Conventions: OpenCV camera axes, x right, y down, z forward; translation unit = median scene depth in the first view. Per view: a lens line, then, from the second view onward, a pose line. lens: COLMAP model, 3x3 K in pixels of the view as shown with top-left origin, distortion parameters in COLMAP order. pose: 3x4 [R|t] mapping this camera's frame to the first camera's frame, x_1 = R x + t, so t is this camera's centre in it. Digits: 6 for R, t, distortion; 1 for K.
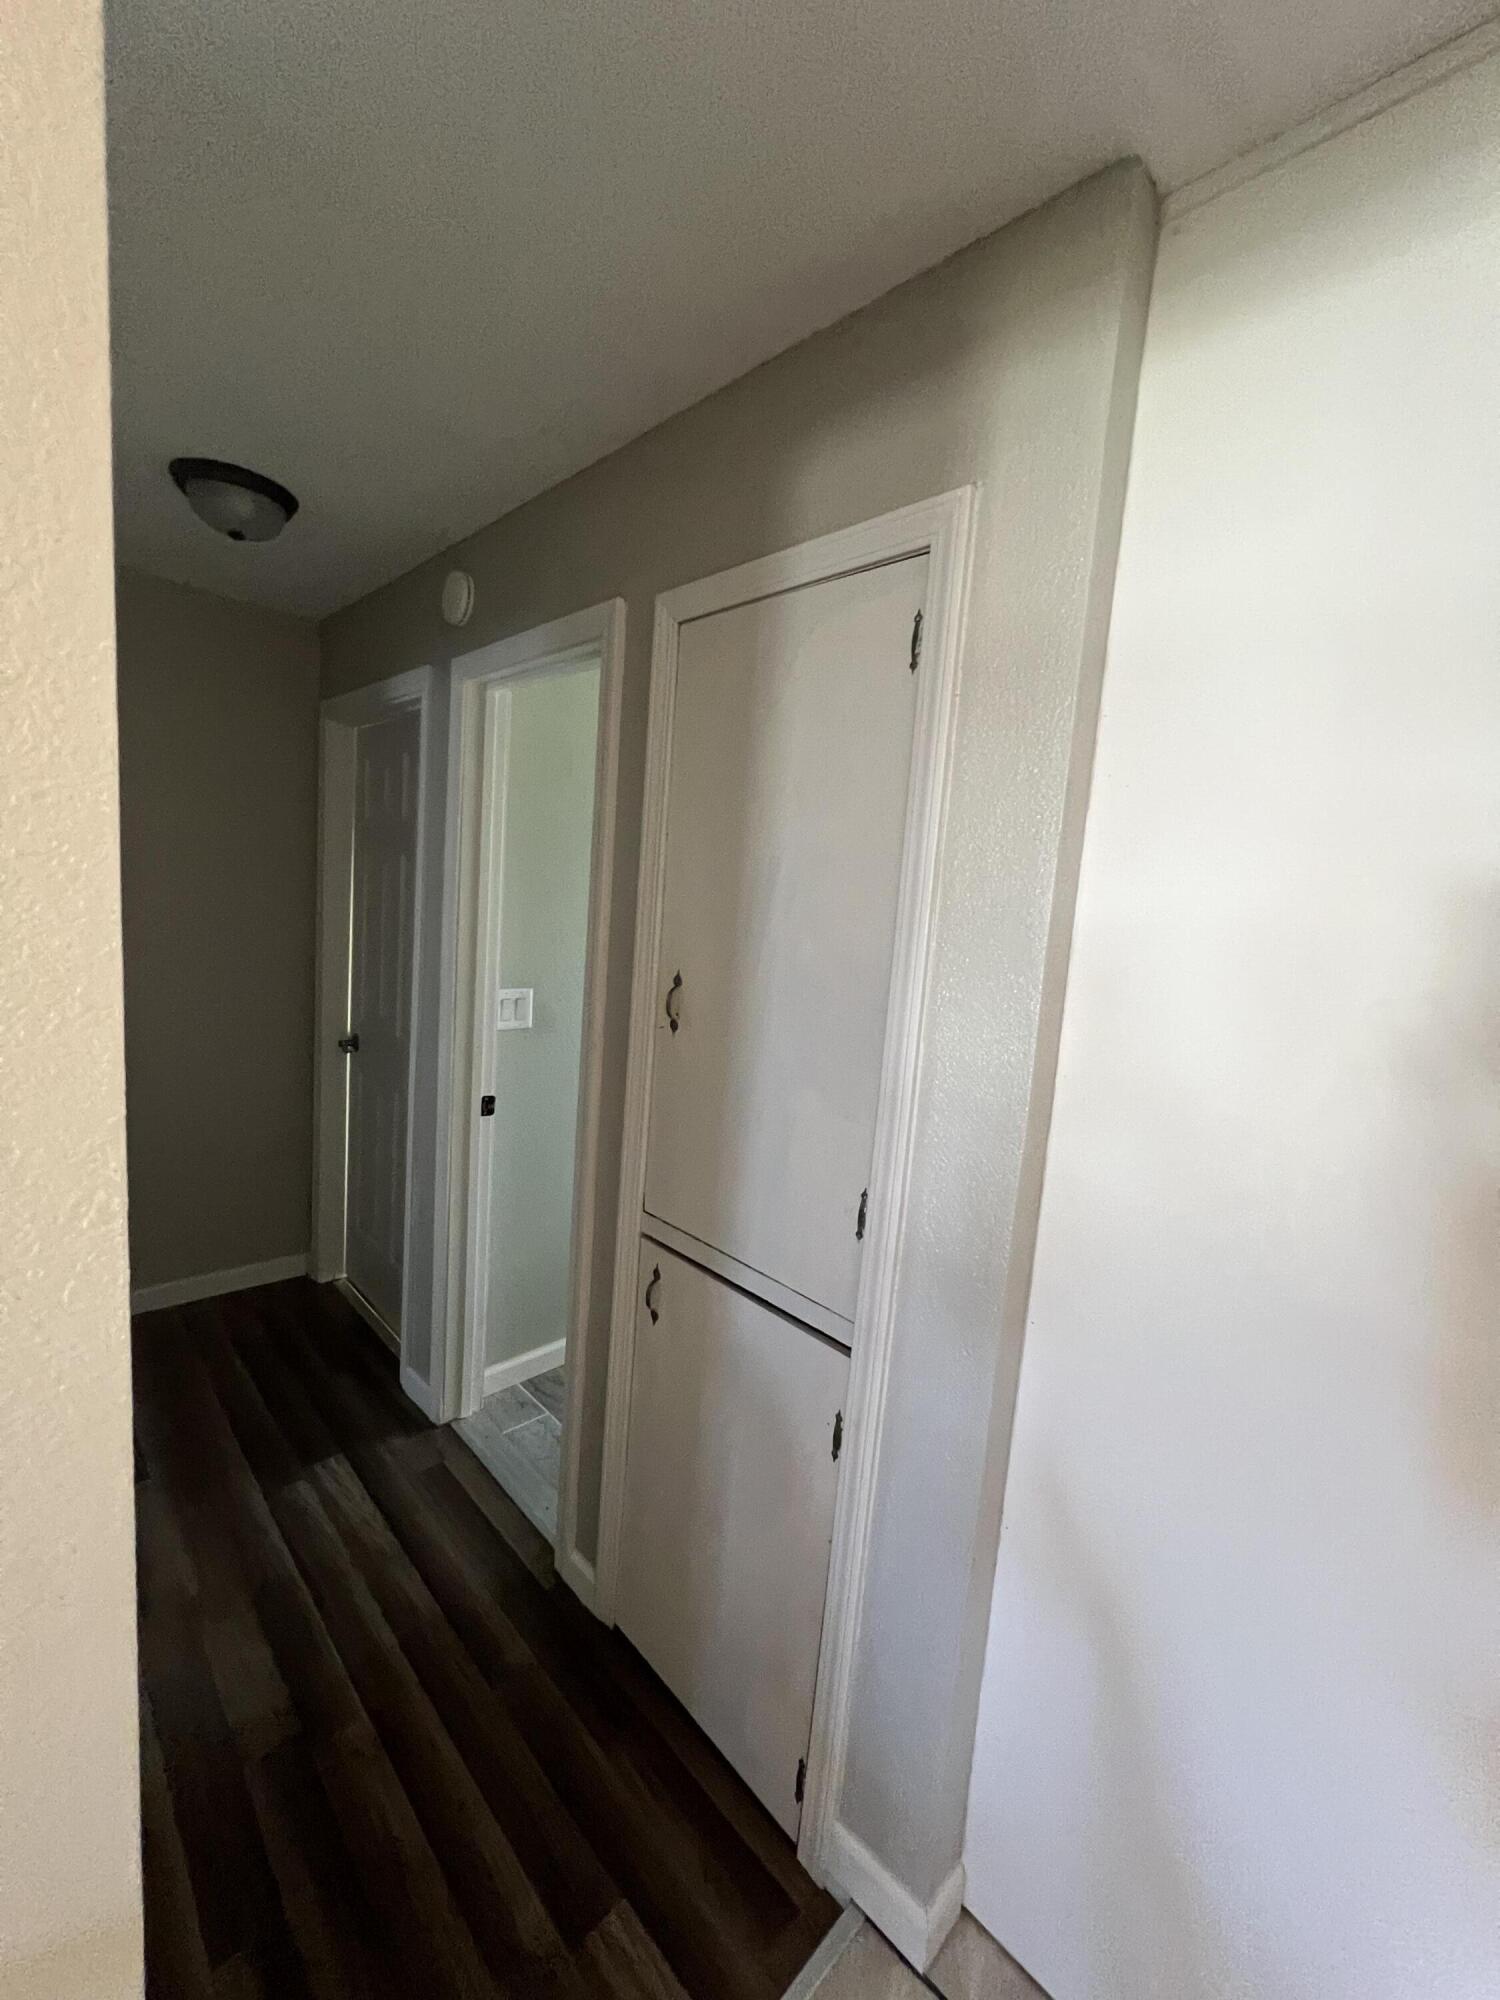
lens RADIAL K [[790.9, 0, 750.0], [0, 790.9, 1000.0], [0, 0, 1]] dist [-0.016366, -0.000426]
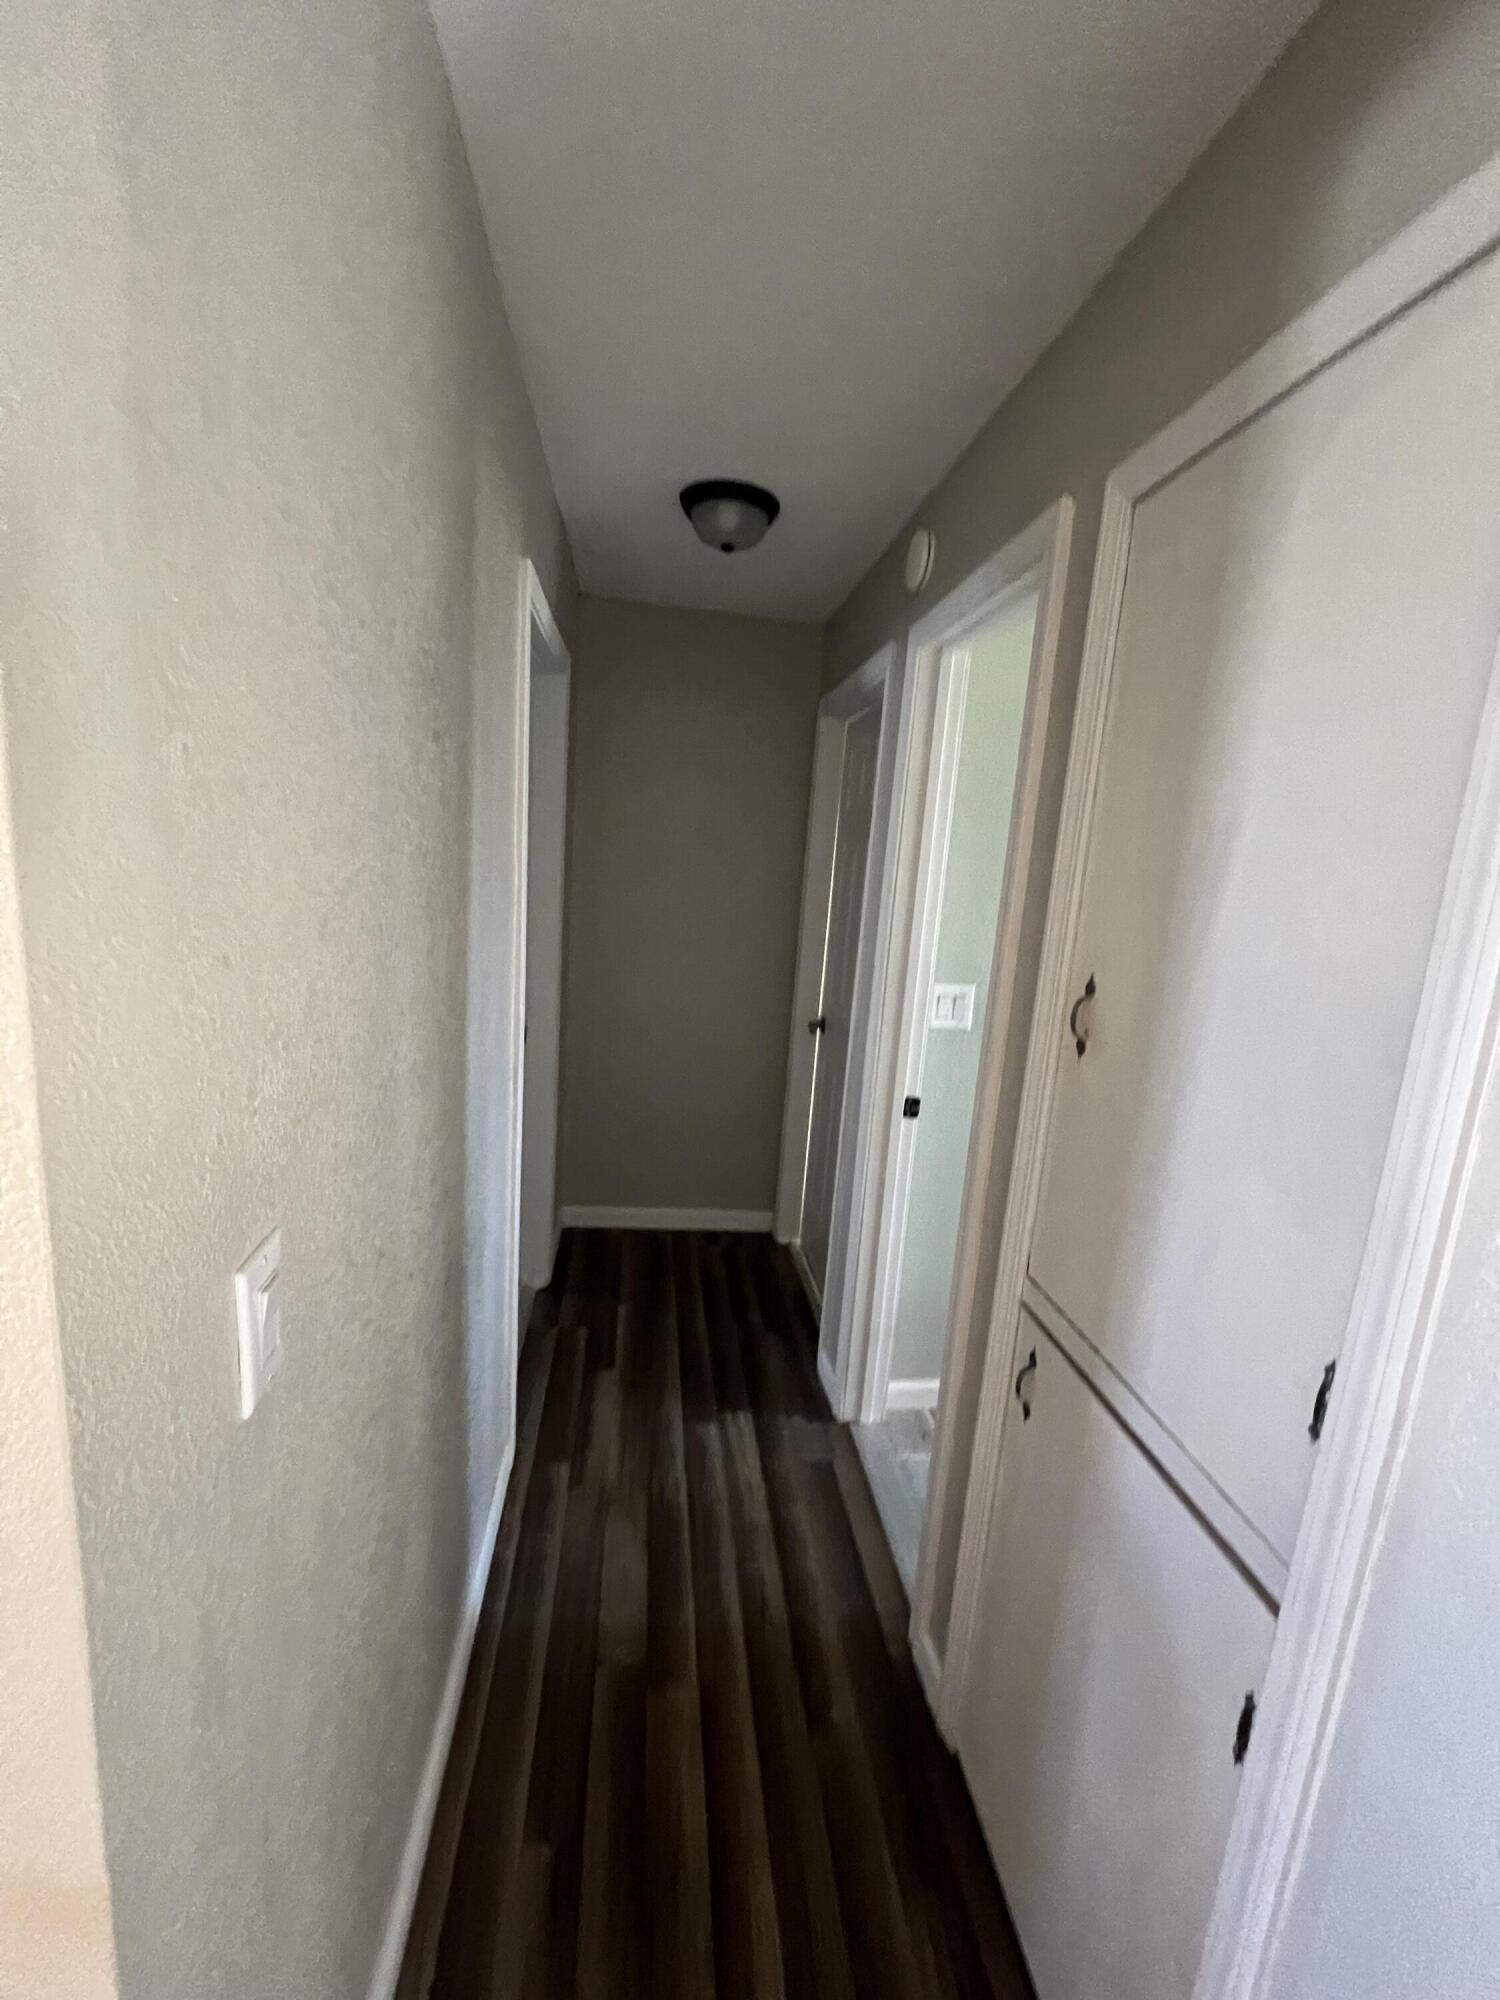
lens RADIAL K [[790.9, 0, 750.0], [0, 790.9, 1000.0], [0, 0, 1]] dist [-0.016366, -0.000426]
pose [[0.794981, 0.086400, -0.600450, 0.074029], [-0.084031, 0.995947, 0.032055, -0.007207], [0.600787, 0.024973, 0.799019, 0.154575]]
